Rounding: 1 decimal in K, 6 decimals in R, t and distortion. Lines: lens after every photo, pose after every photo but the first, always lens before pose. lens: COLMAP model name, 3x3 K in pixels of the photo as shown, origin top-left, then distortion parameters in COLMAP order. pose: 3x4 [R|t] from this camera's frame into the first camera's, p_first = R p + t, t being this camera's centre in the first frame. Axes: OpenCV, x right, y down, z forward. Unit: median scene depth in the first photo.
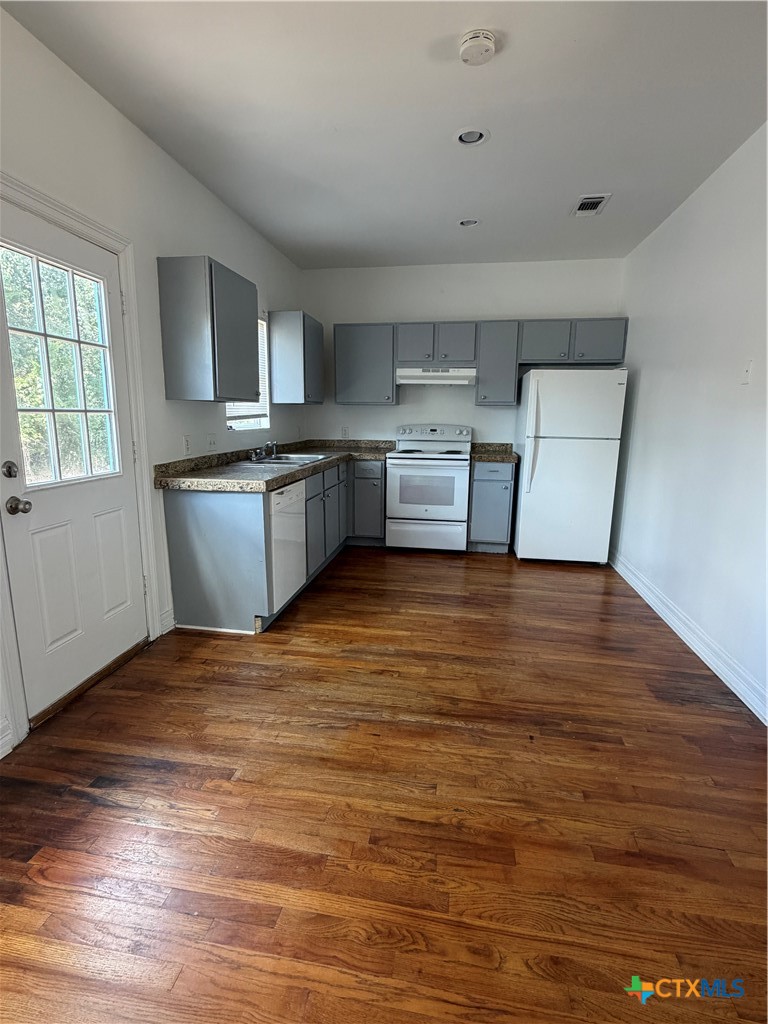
lens RADIAL K [[491.4, 0, 382.7], [0, 491.4, 510.5], [0, 0, 1]] dist [-0.000378, 0.000574]
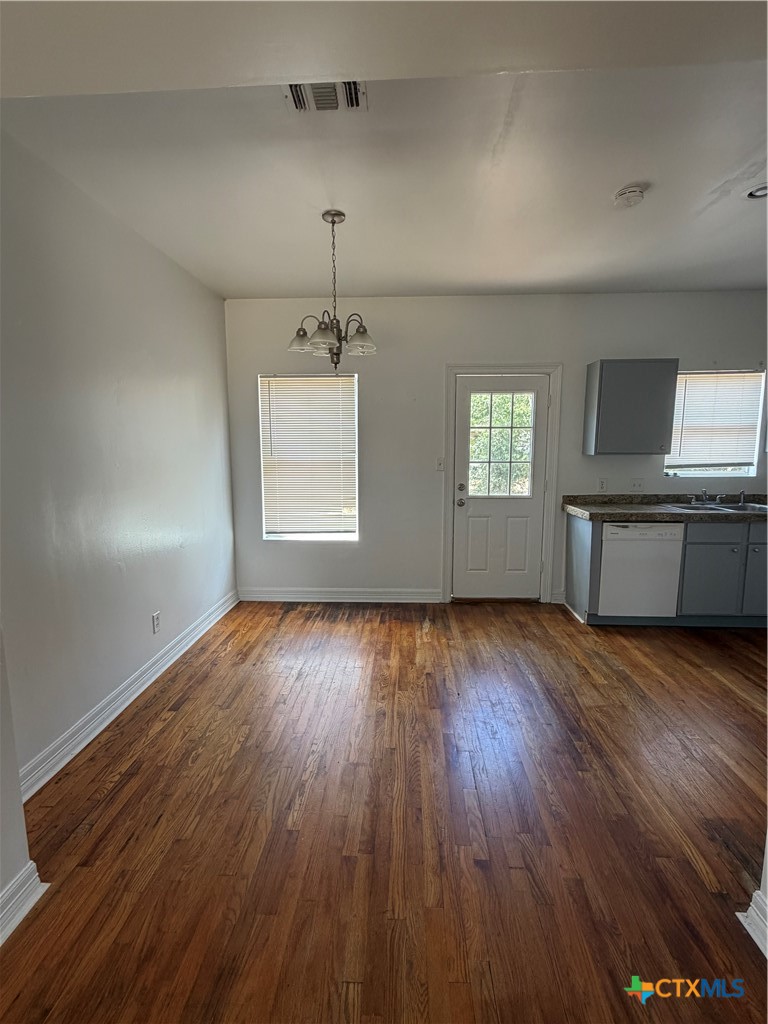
lens RADIAL K [[491.4, 0, 381.8], [0, 491.4, 512.8], [0, 0, 1]] dist [-0.000378, 0.000574]
pose [[0.118138, 0.124171, -0.985203, 1.016862], [-0.186188, 0.977324, 0.100852, -0.086840], [0.975386, 0.171519, 0.138578, 0.215162]]
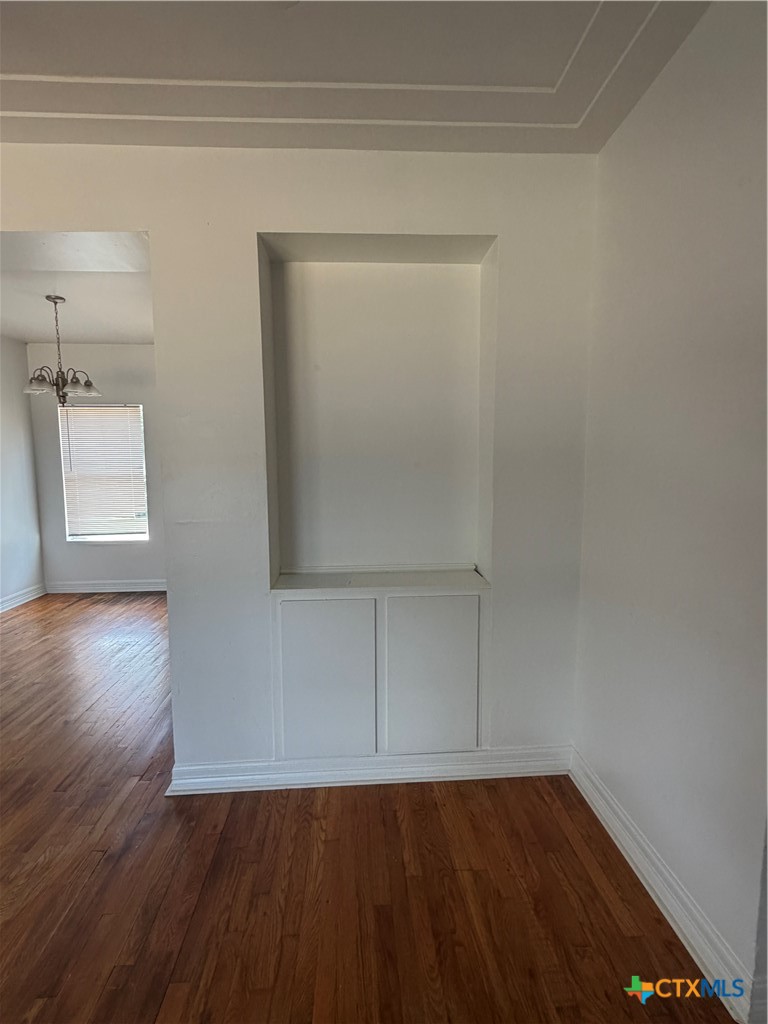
lens RADIAL K [[491.4, 0, 382.2], [0, 491.4, 511.1], [0, 0, 1]] dist [-0.000378, 0.000574]
pose [[0.225104, 0.089537, -0.970212, 1.532265], [-0.175317, 0.983238, 0.050063, -0.194982], [0.958432, 0.158825, 0.237028, 0.783198]]
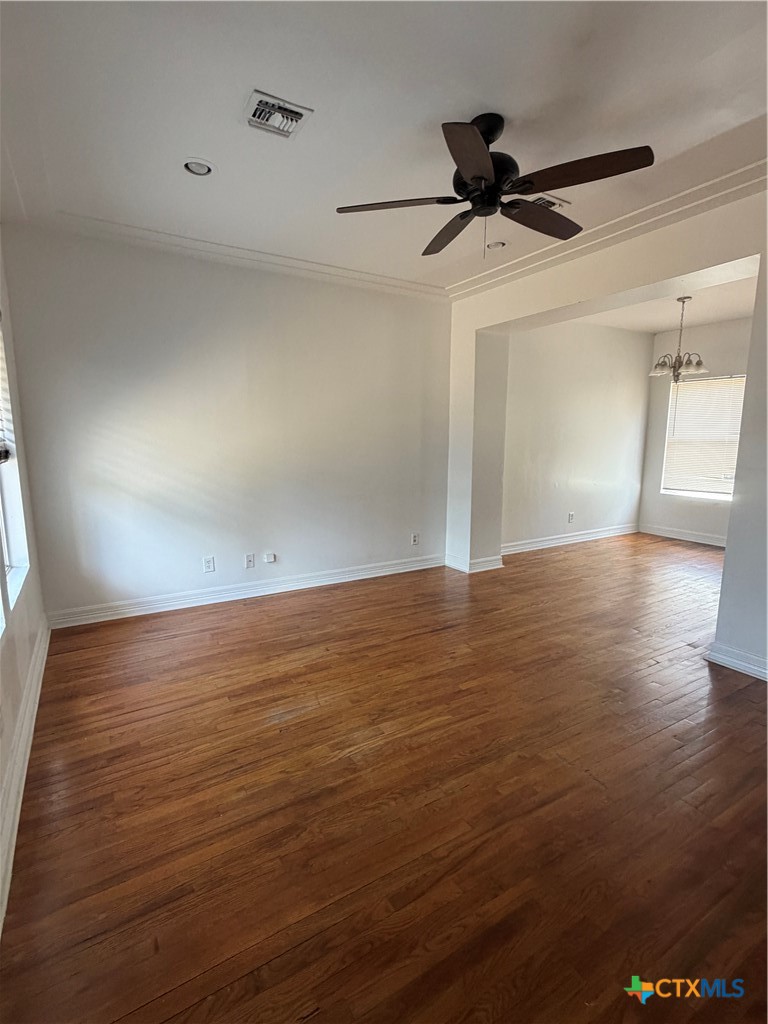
lens RADIAL K [[491.4, 0, 386.2], [0, 491.4, 509.2], [0, 0, 1]] dist [-0.000378, 0.000574]
pose [[-0.756627, 0.087376, -0.647982, 1.947476], [-0.135573, 0.948528, 0.286207, -0.192809], [0.639637, 0.304401, -0.705836, 0.926005]]
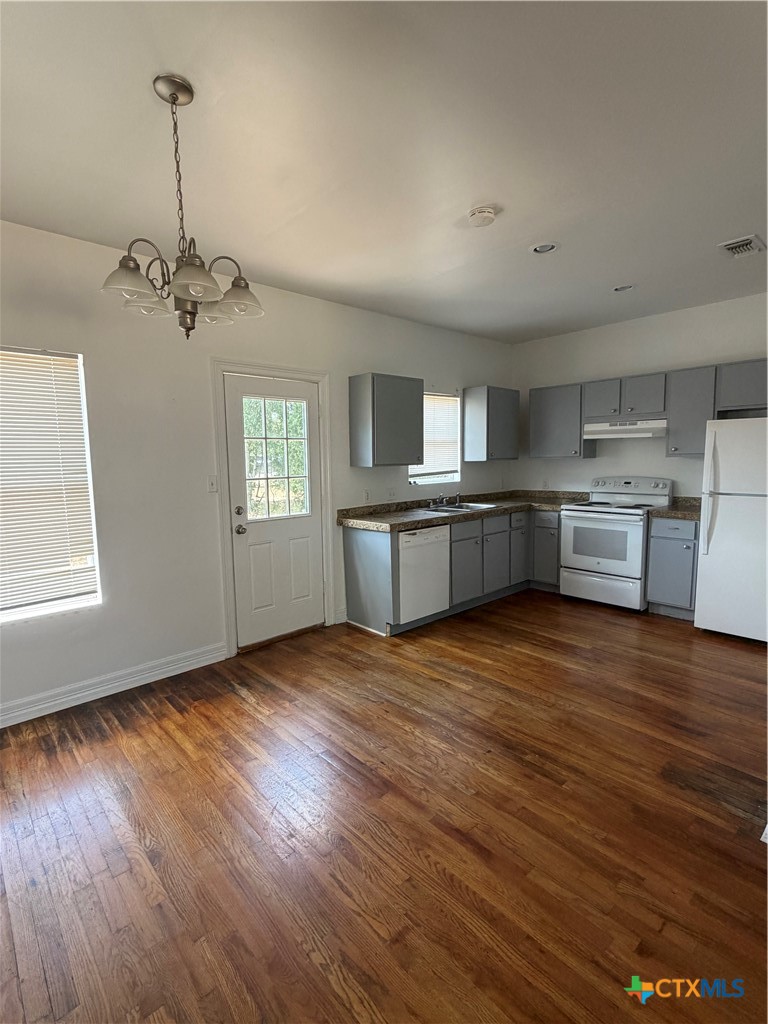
lens RADIAL K [[491.4, 0, 382.2], [0, 491.4, 512.4], [0, 0, 1]] dist [-0.000378, 0.000574]
pose [[0.785601, 0.043943, -0.617171, 0.572572], [-0.091809, 0.994712, -0.046041, -0.026907], [0.611884, 0.092832, 0.785481, -0.107229]]
